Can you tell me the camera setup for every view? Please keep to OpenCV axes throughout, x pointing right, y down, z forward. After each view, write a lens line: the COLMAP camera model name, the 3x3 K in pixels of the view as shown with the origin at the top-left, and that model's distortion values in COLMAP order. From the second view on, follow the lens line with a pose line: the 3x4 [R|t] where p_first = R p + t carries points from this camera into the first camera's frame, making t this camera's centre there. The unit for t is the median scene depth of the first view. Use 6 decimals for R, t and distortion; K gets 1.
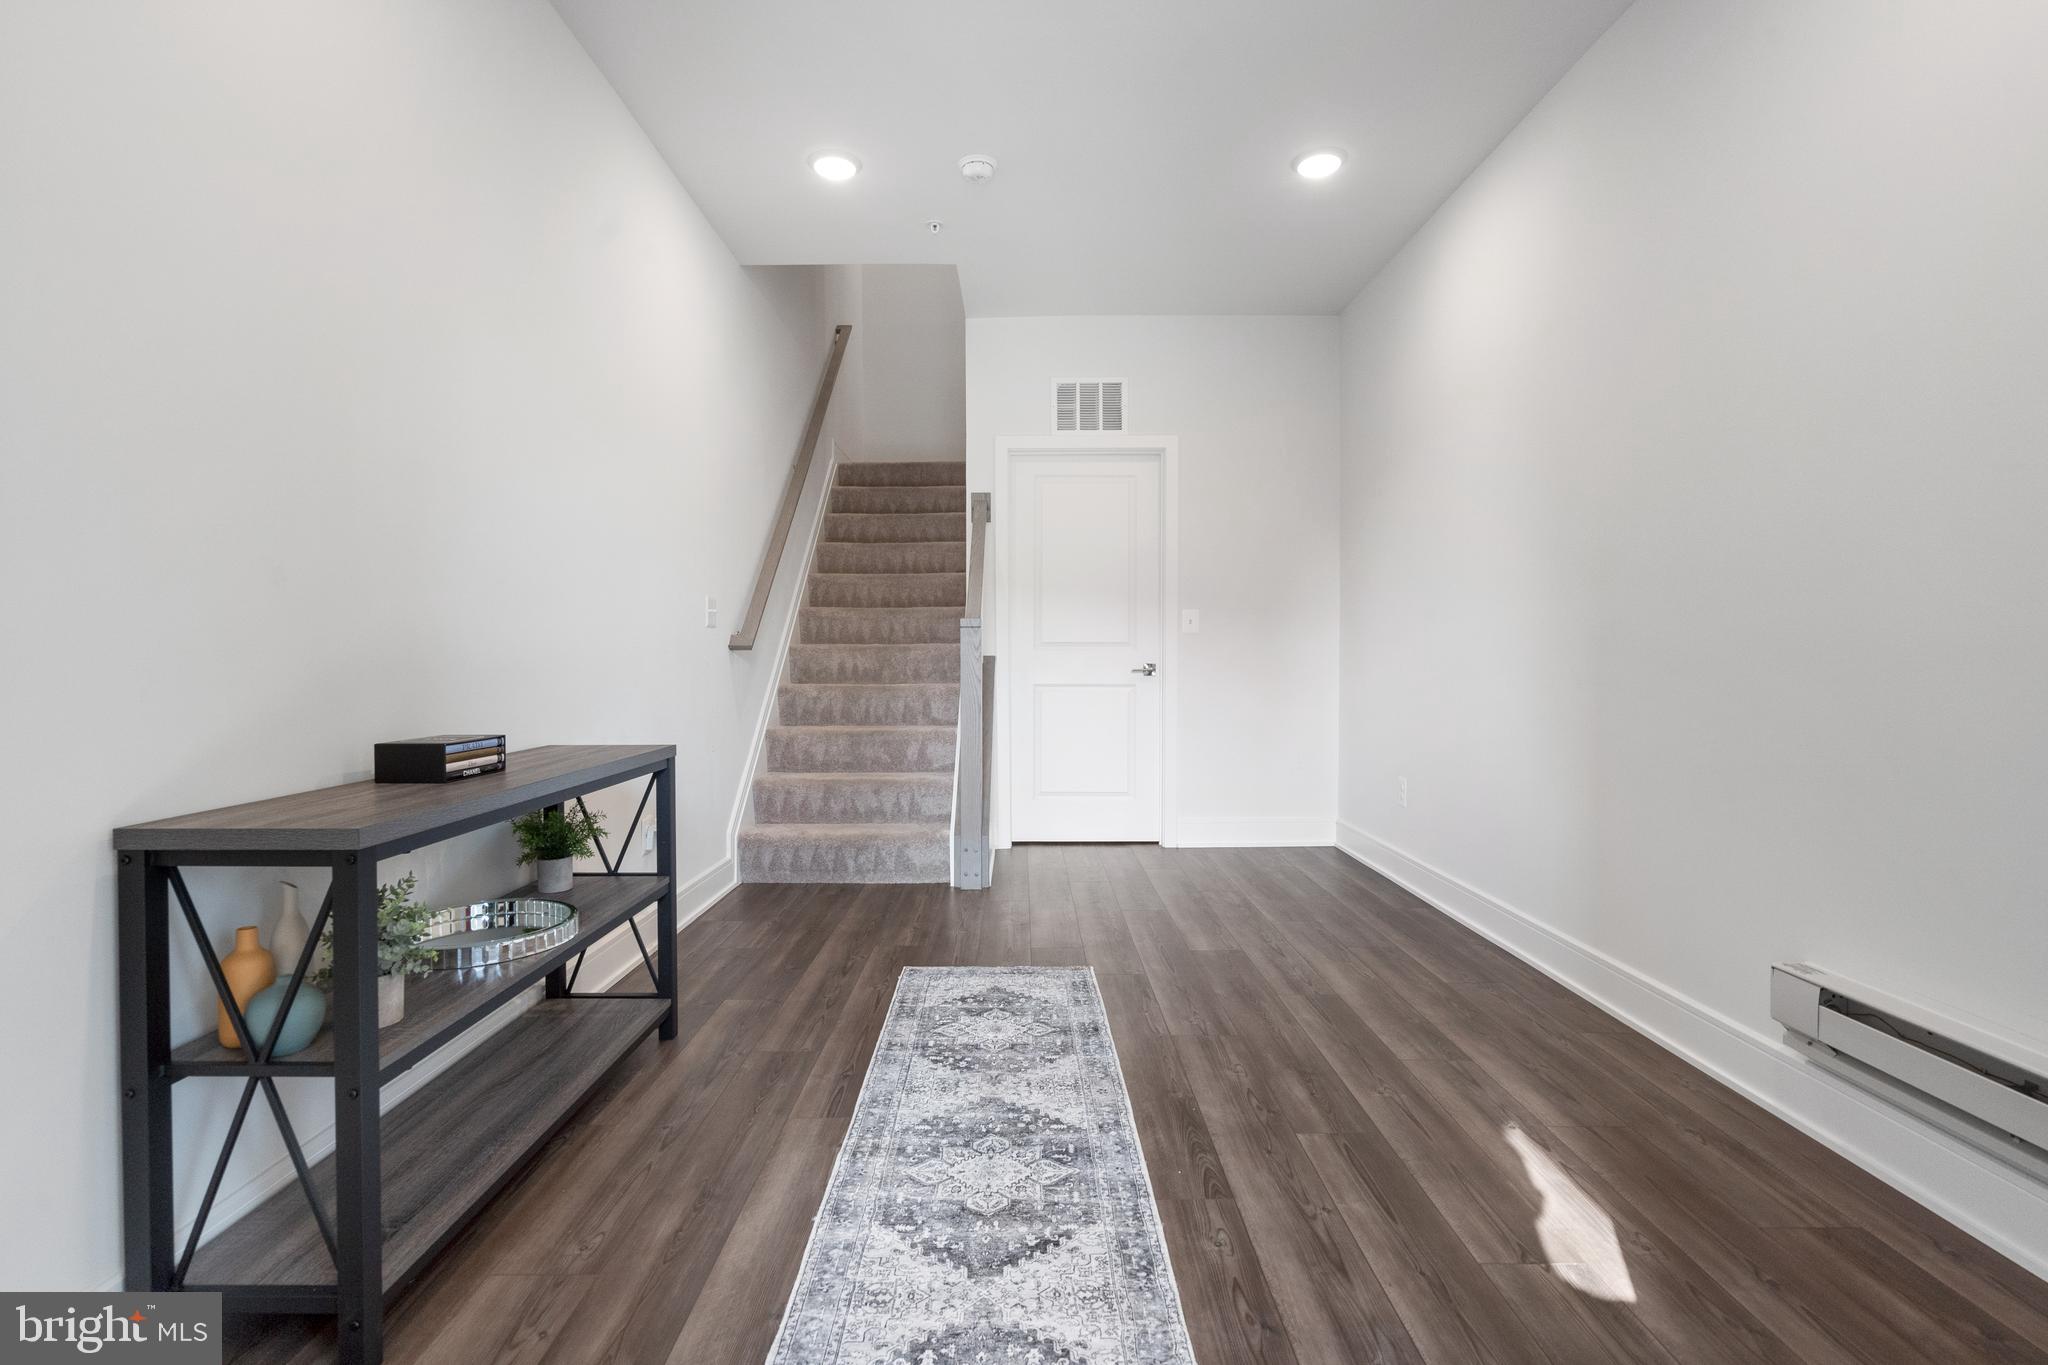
lens RADIAL K [[948.6, 0, 1025.9], [0, 948.6, 675.8], [0, 0, 1]] dist [-0.002064, 0.000505]
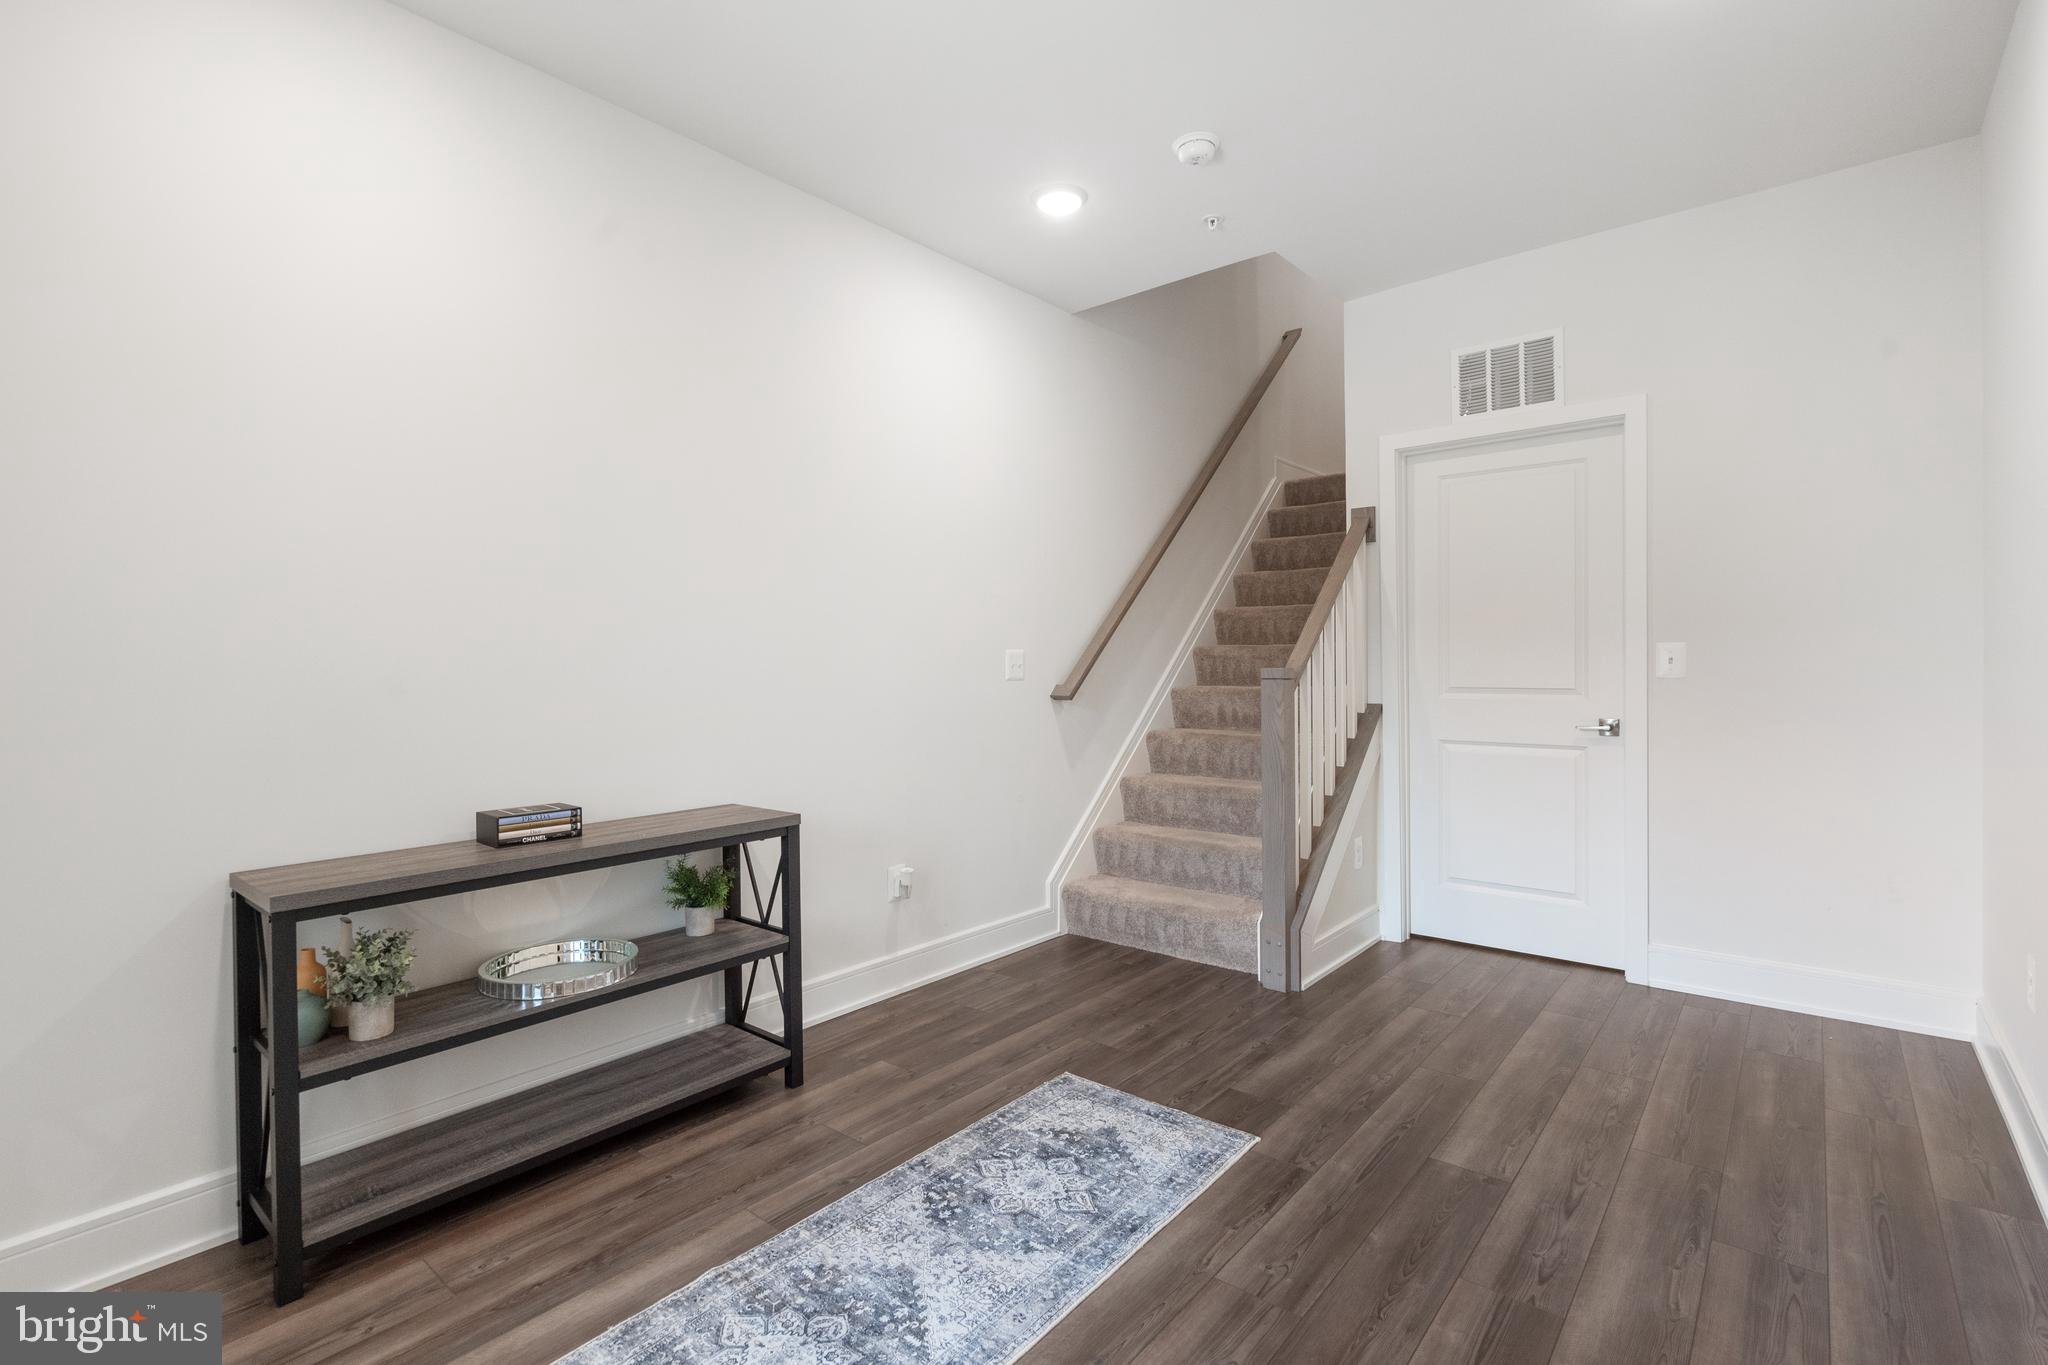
lens RADIAL K [[948.6, 0, 1025.9], [0, 948.6, 675.8], [0, 0, 1]] dist [-0.002064, 0.000505]
pose [[0.761395, 0.003201, -0.648281, 0.430370], [-0.005812, 0.999981, -0.001889, -0.068682], [0.648263, 0.005206, 0.761399, 0.289515]]
